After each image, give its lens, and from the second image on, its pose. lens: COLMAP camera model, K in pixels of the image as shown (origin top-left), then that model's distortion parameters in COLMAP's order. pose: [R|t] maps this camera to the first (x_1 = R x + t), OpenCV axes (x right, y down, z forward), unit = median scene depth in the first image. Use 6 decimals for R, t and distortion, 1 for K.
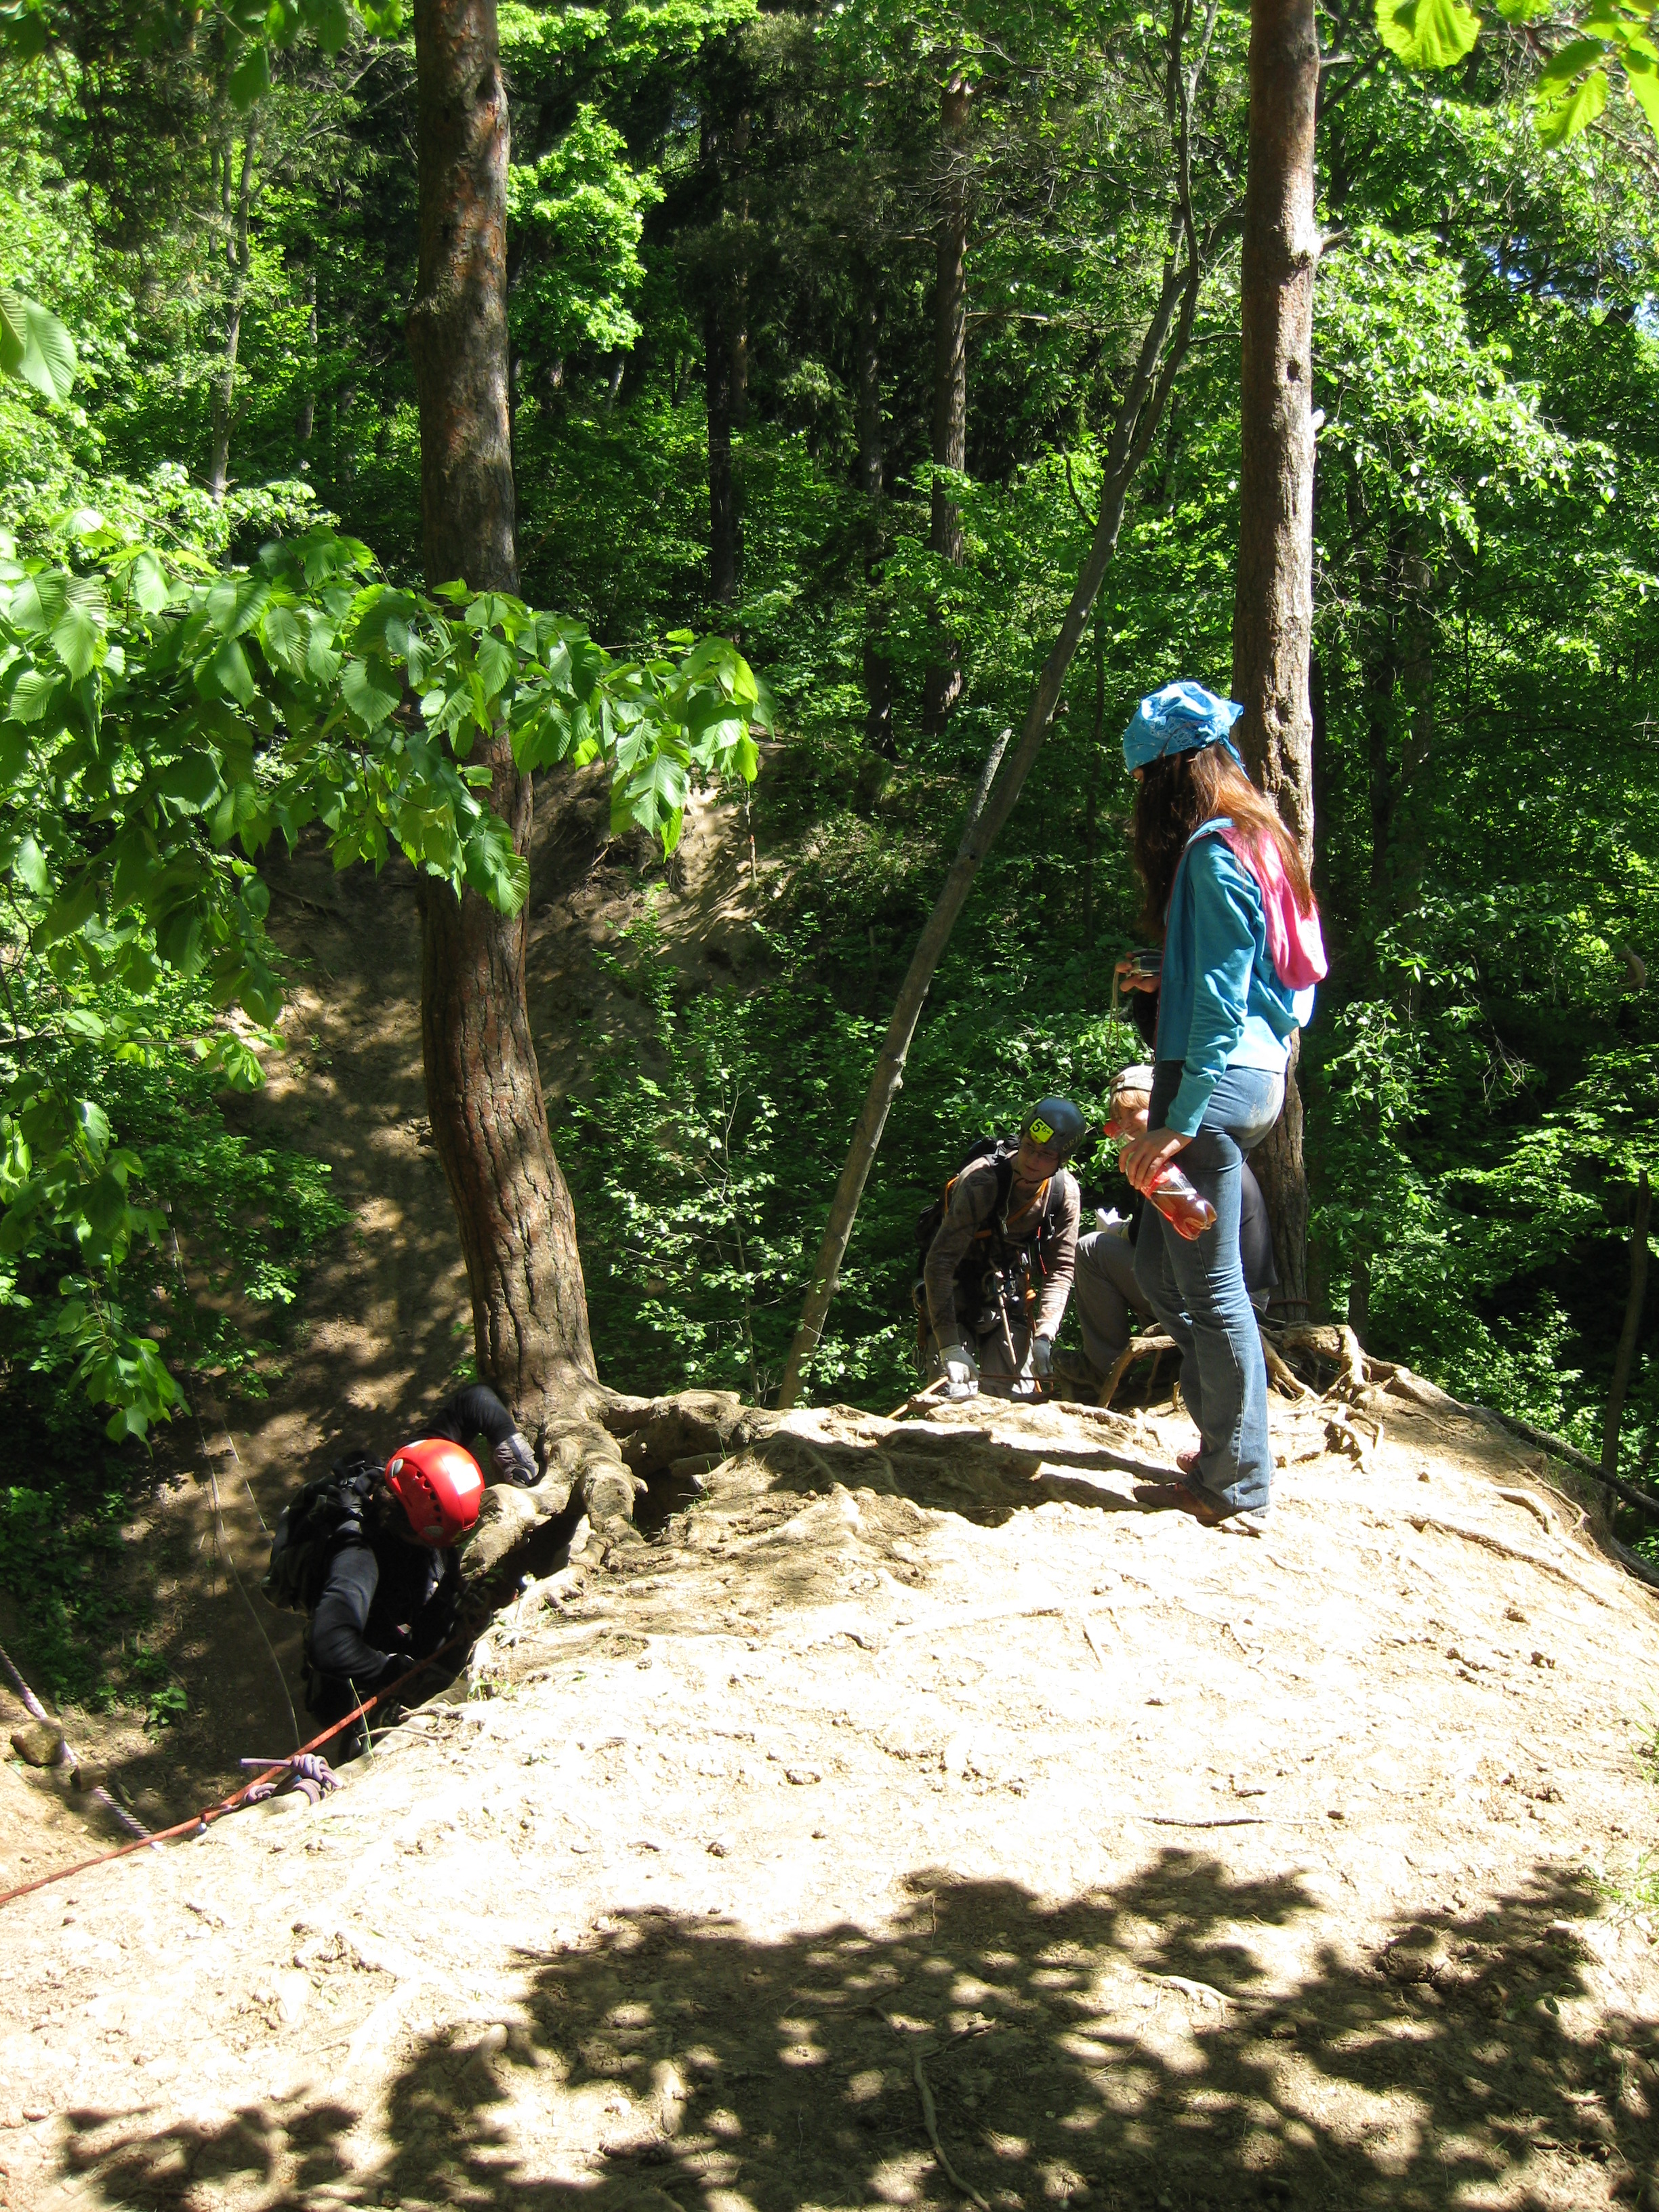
lens RADIAL K [[2630.9, 0, 829.5], [0, 2630.9, 1106.0], [0, 0, 1]] dist [-0.172714, 0.193234]
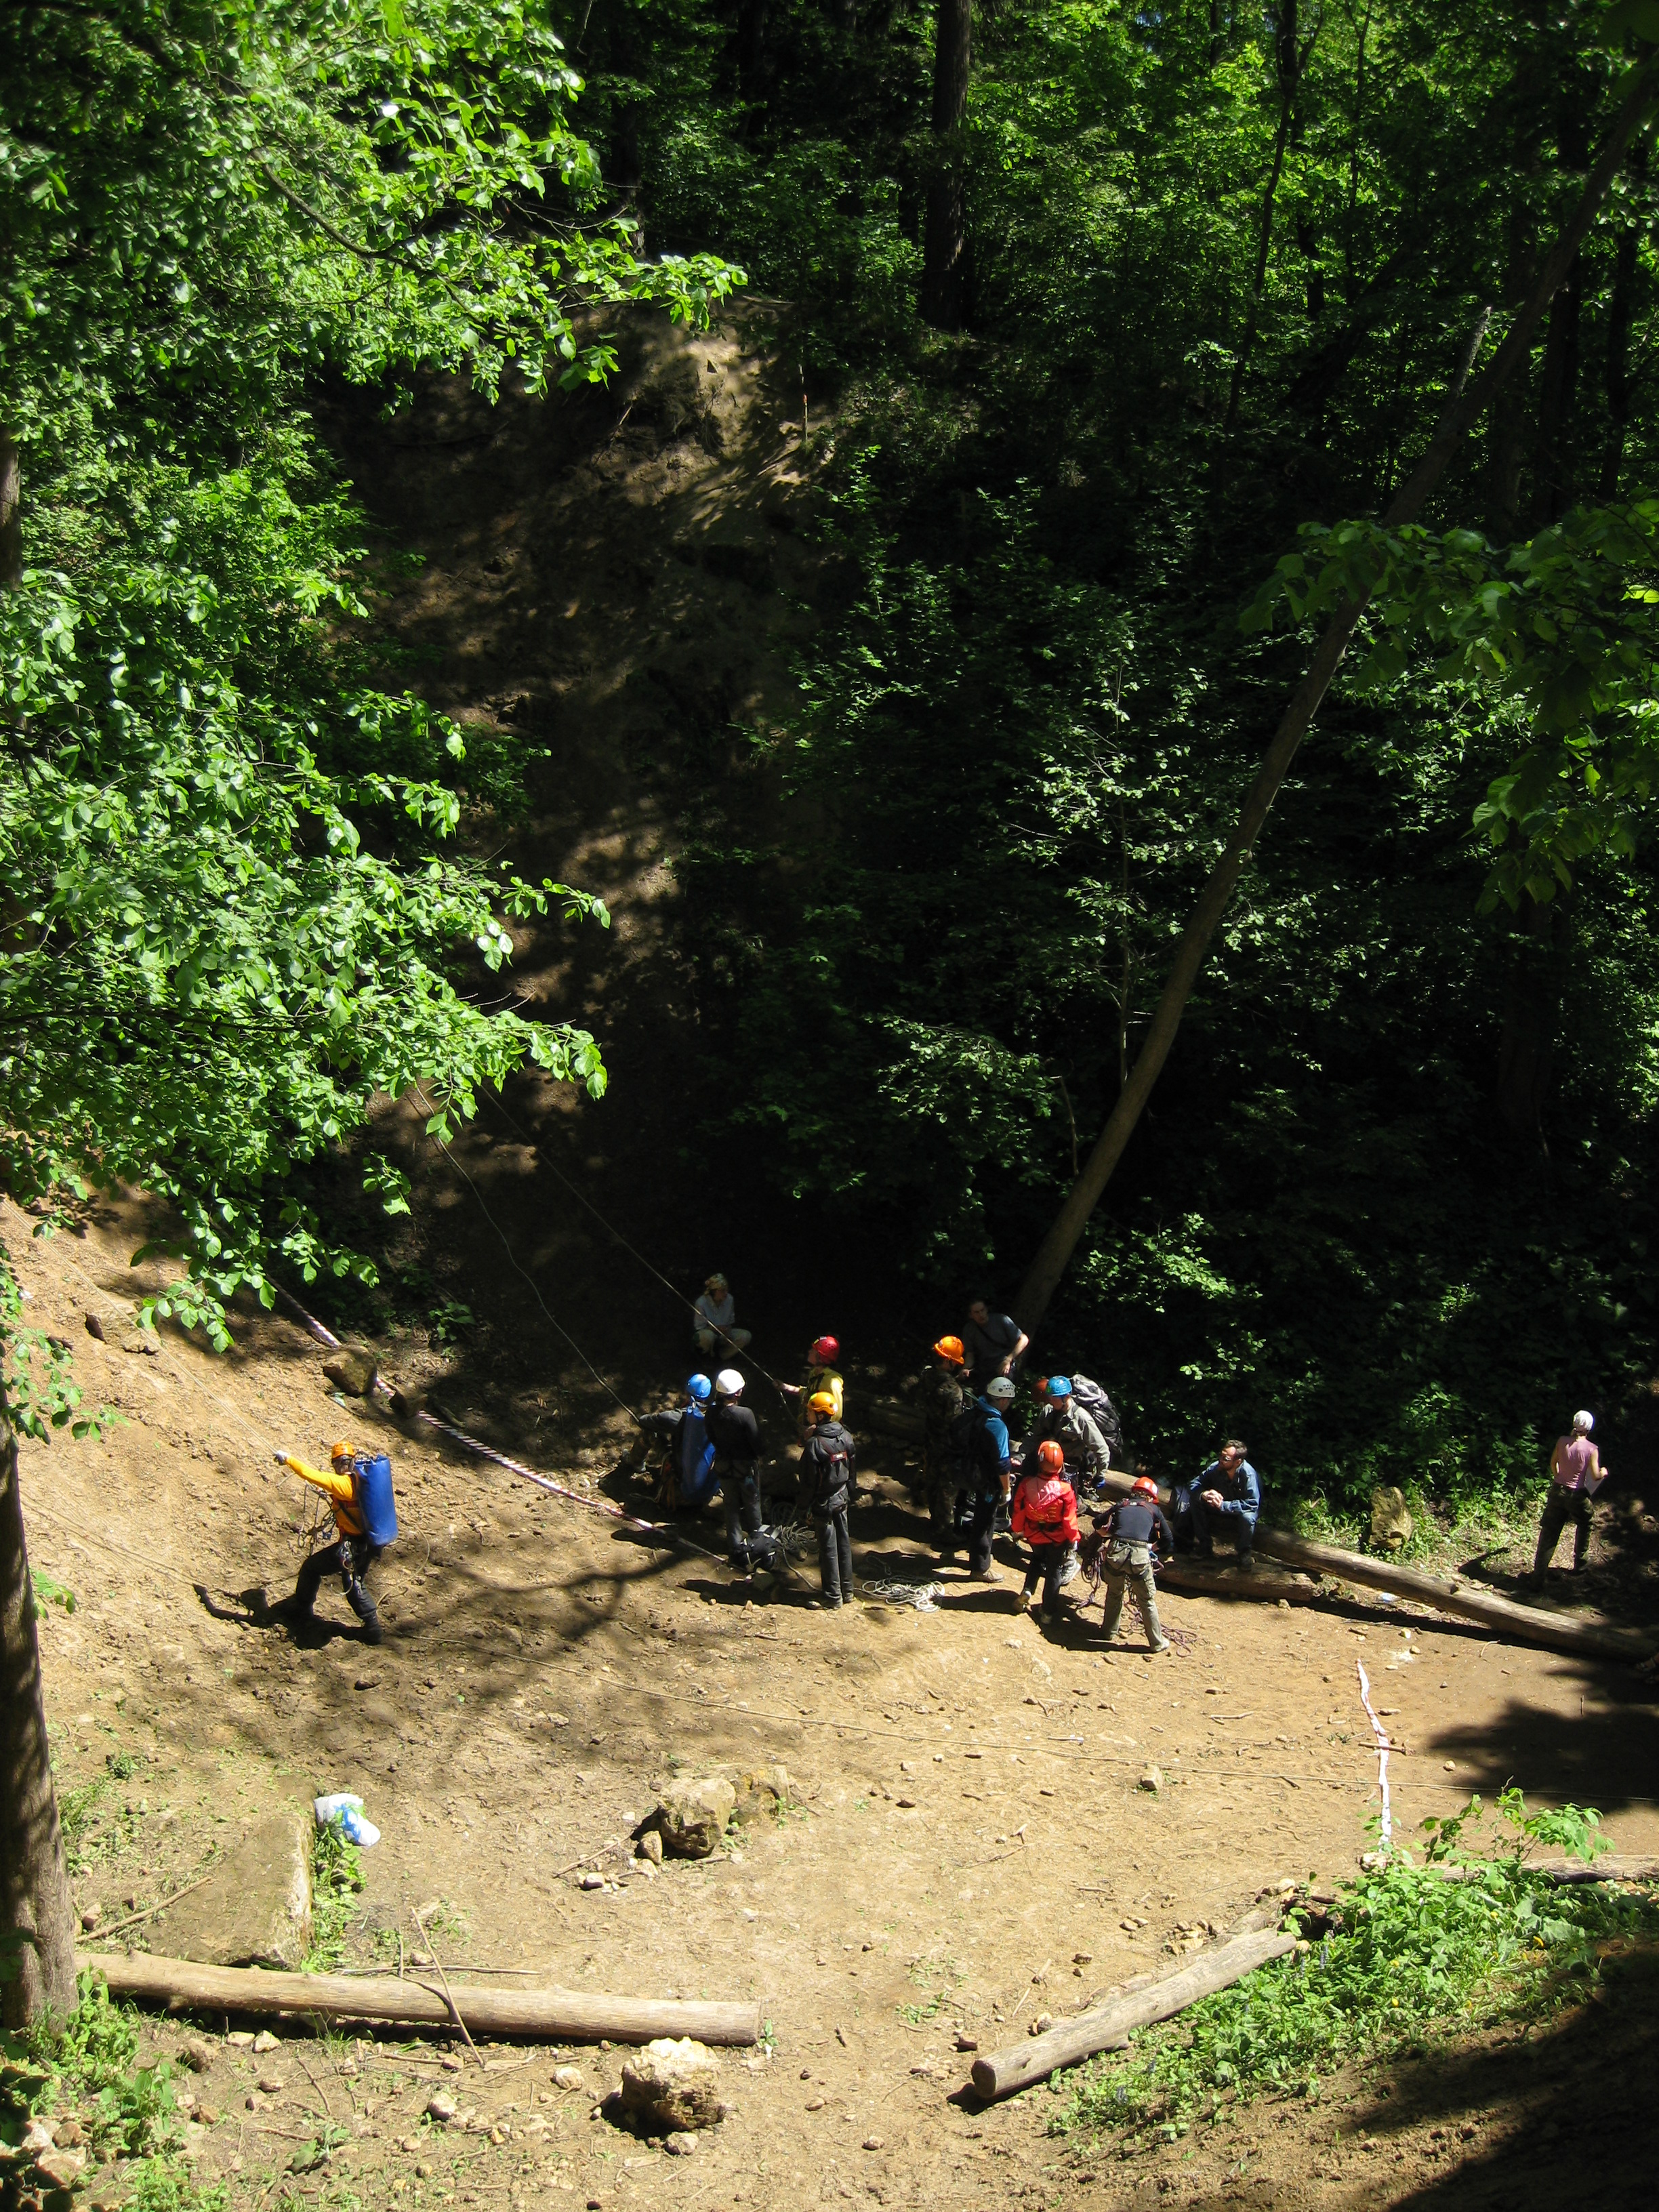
lens RADIAL K [[2630.9, 0, 829.5], [0, 2630.9, 1106.0], [0, 0, 1]] dist [-0.172714, 0.193234]
pose [[0.970434, -0.050907, 0.235937, -0.257554], [0.011408, 0.986087, 0.165840, -0.003777], [-0.241097, -0.158245, 0.957513, 0.040970]]
